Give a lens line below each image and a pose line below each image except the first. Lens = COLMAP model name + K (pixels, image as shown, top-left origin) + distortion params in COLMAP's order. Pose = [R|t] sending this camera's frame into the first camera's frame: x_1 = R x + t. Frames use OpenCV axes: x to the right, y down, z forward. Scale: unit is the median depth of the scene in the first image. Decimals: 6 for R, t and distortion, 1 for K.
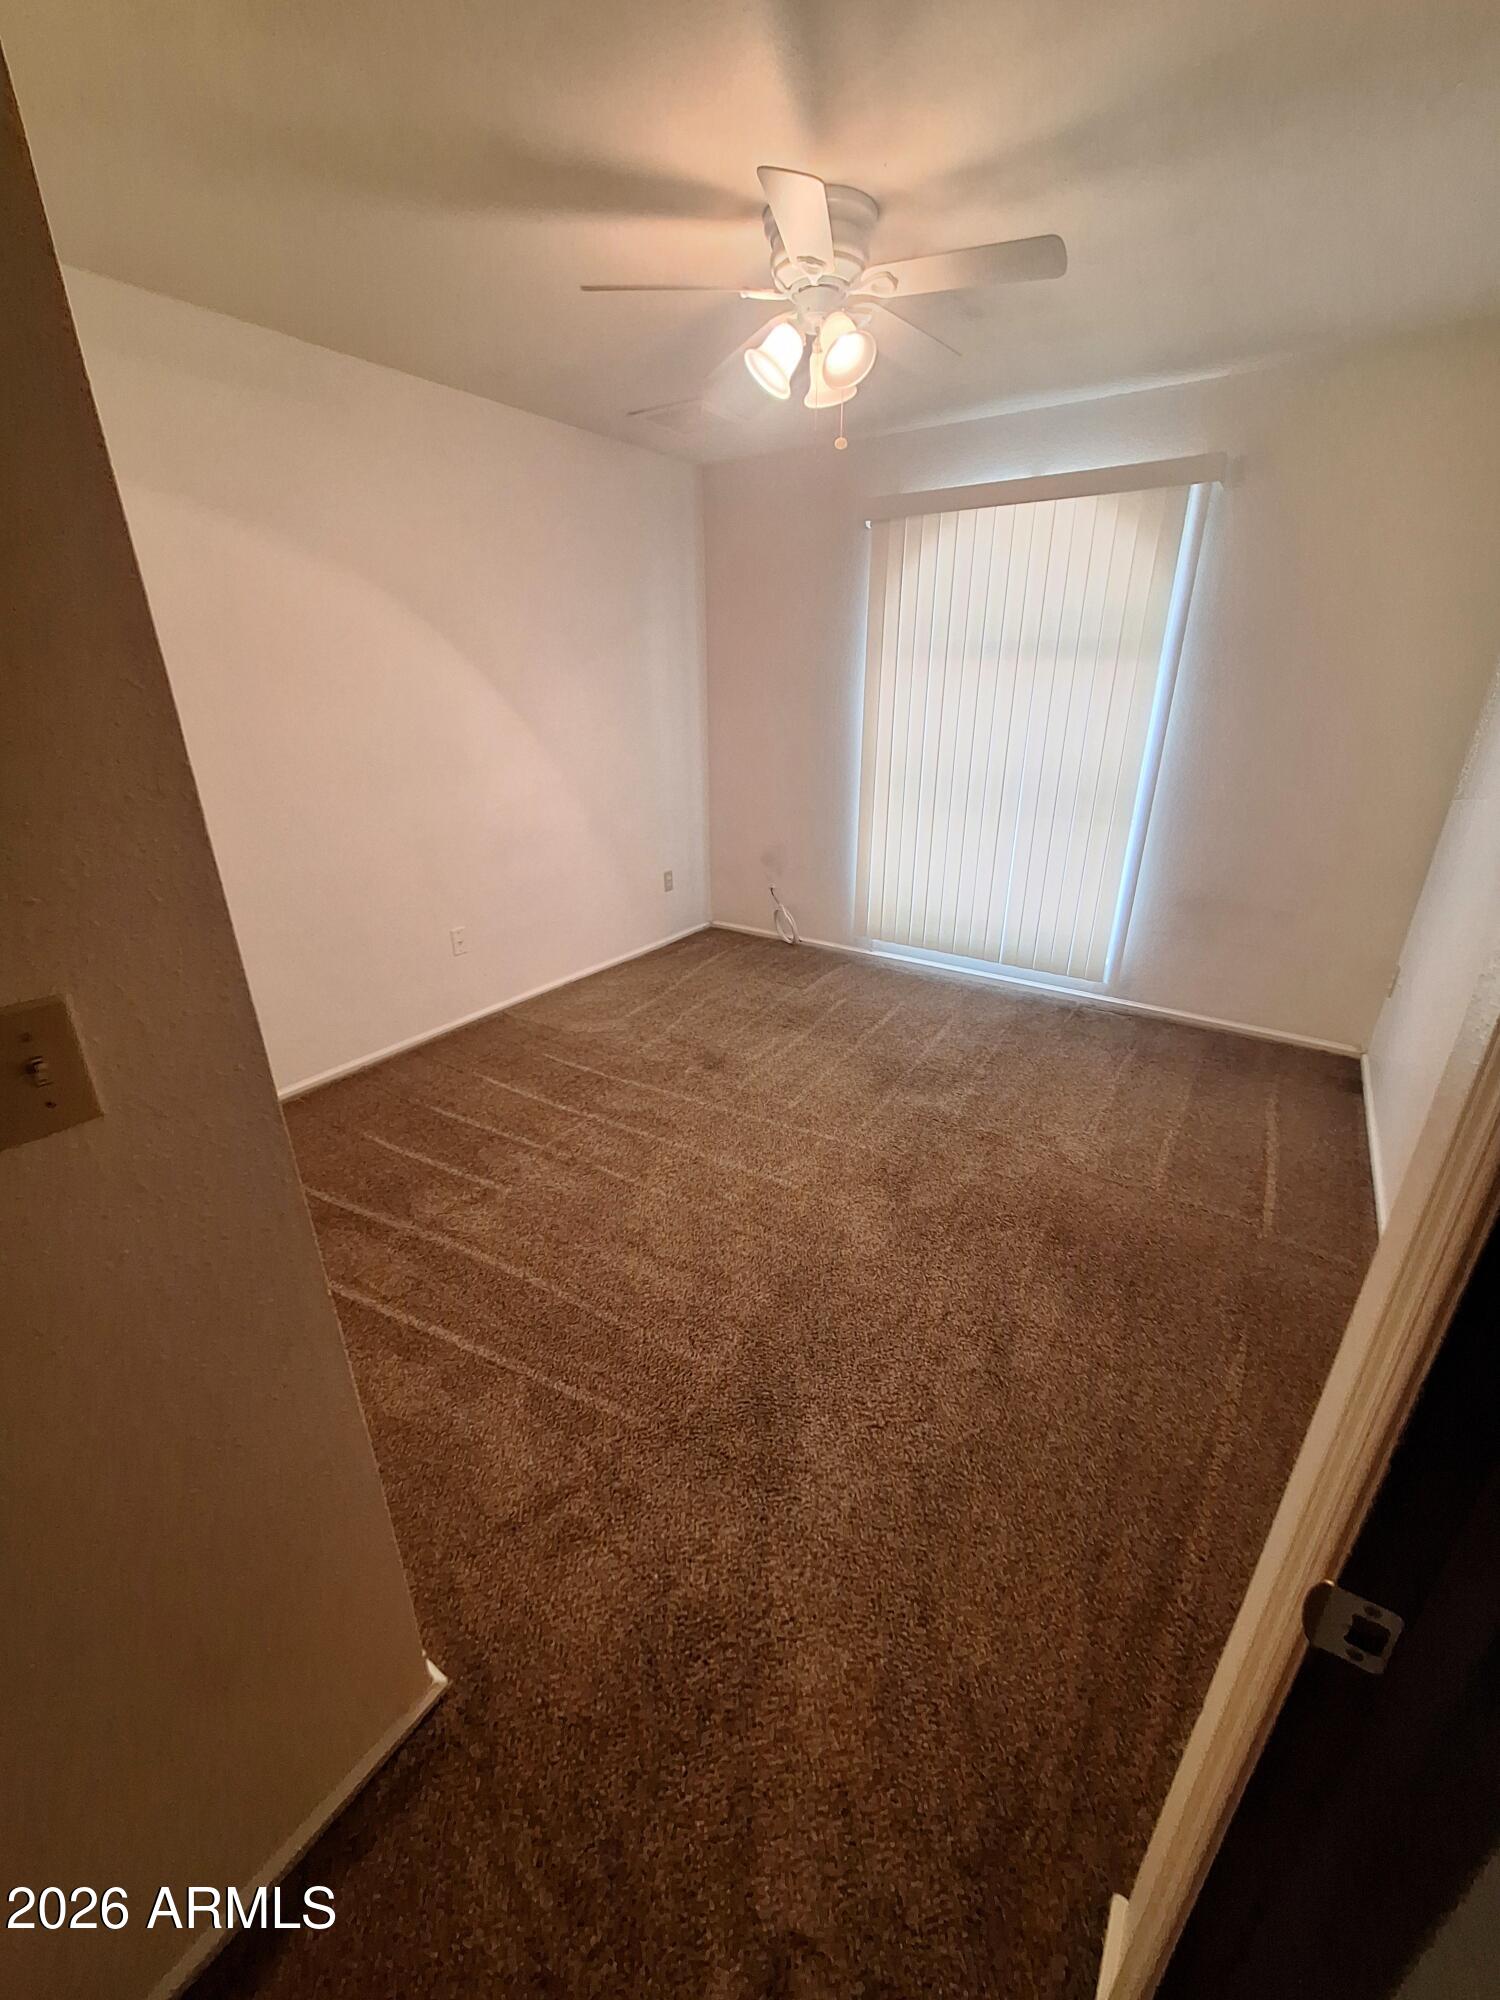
lens RADIAL K [[788.6, 0, 754.3], [0, 788.6, 1005.4], [0, 0, 1]] dist [-0.007973, 0.003009]
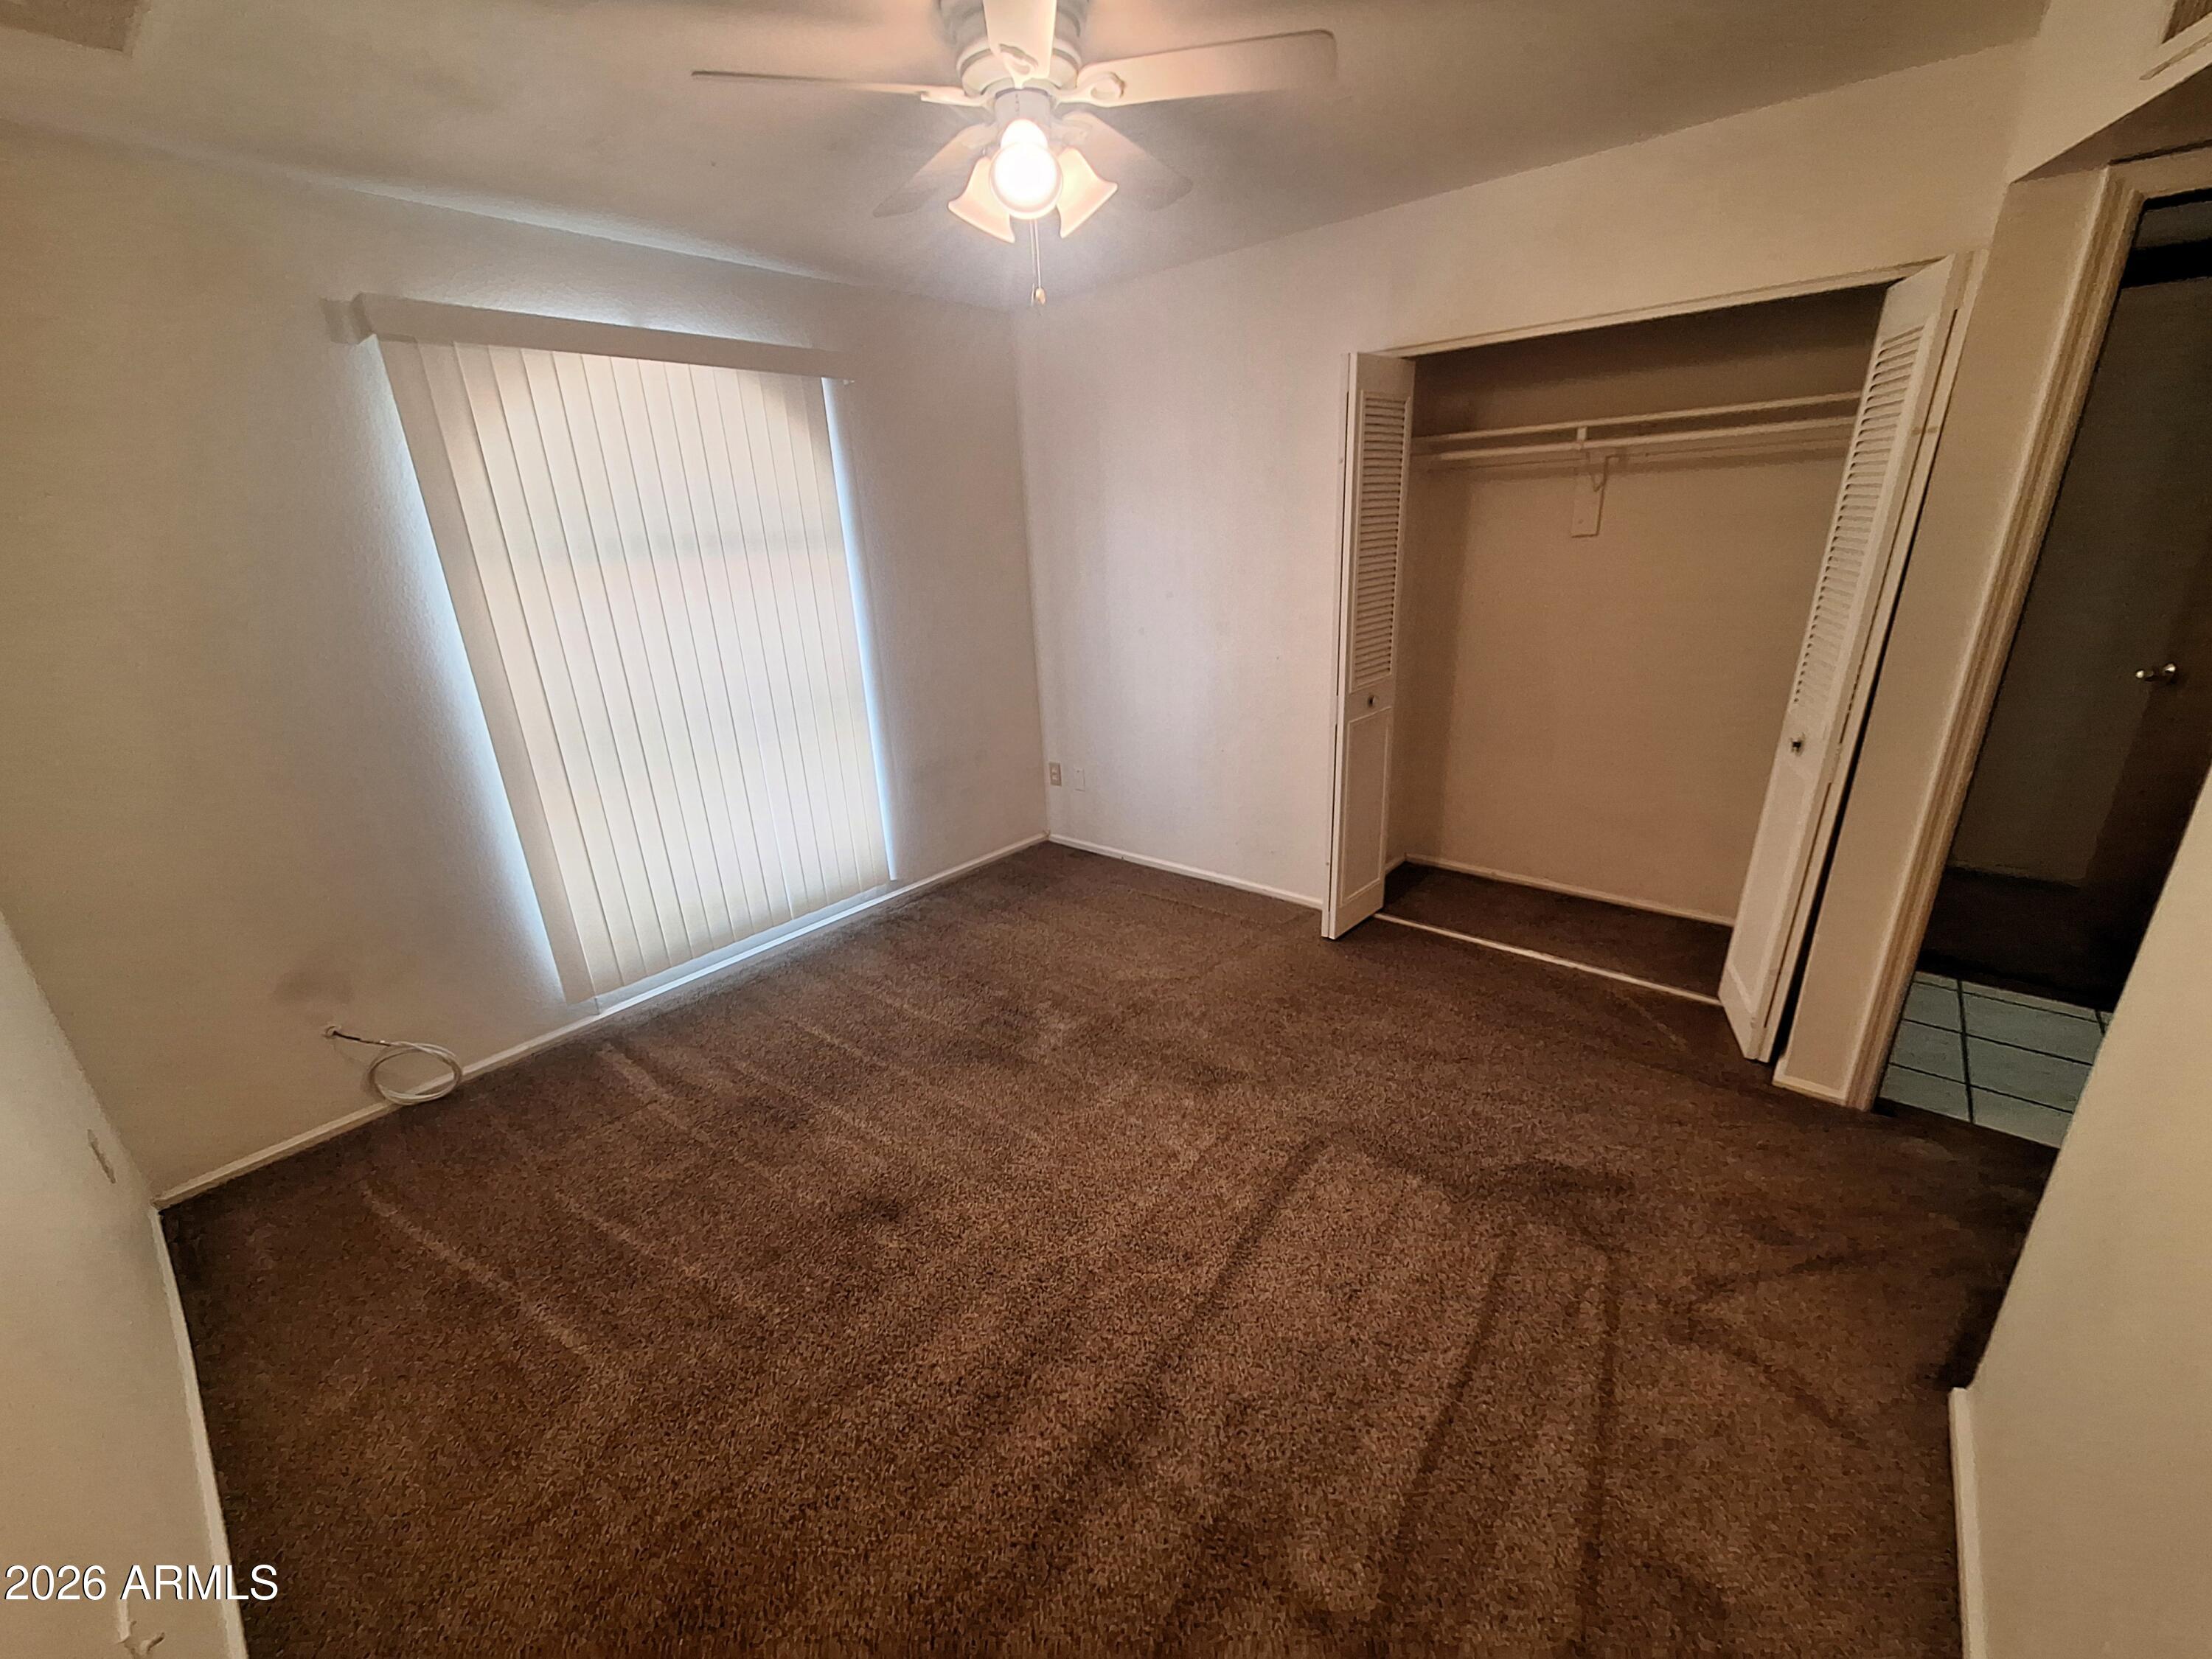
lens RADIAL K [[872.1, 0, 1113.8], [0, 872.1, 828.2], [0, 0, 1]] dist [-0.007973, 0.003009]
pose [[0.112154, -0.329398, 0.937507, -0.518023], [0.428353, 0.867326, 0.253496, -0.251627], [-0.896624, 0.373153, 0.238372, 0.534245]]
